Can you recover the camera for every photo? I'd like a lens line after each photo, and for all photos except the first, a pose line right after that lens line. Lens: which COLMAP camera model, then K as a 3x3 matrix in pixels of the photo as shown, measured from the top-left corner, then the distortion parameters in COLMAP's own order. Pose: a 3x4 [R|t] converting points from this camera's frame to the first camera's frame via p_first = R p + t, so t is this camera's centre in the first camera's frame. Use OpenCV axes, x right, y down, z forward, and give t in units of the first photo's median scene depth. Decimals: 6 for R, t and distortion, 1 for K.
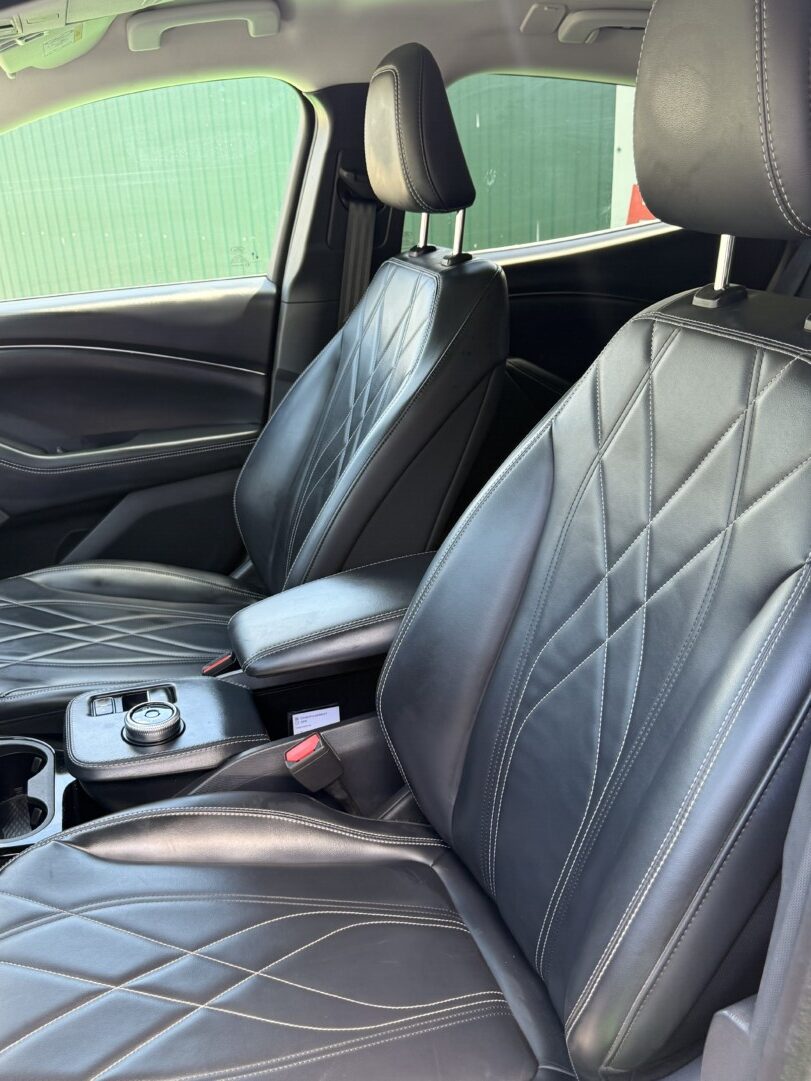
lens RADIAL K [[957.1, 0, 406.8], [0, 957.1, 522.2], [0, 0, 1]] dist [0.092706, -0.222310]
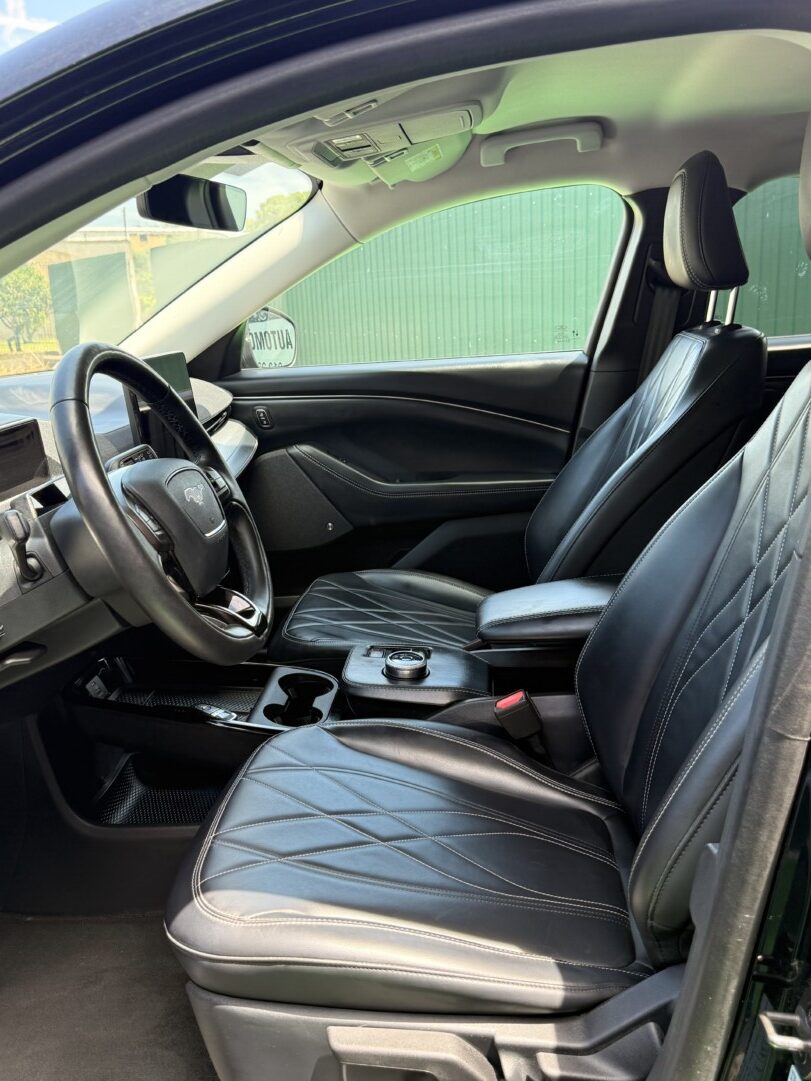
lens RADIAL K [[957.1, 0, 406.8], [0, 957.1, 522.2], [0, 0, 1]] dist [0.092706, -0.222310]
pose [[0.917140, 0.102219, -0.385234, 0.158245], [-0.145396, 0.985751, -0.084590, 0.097076], [0.371098, 0.133592, 0.918934, -0.149261]]
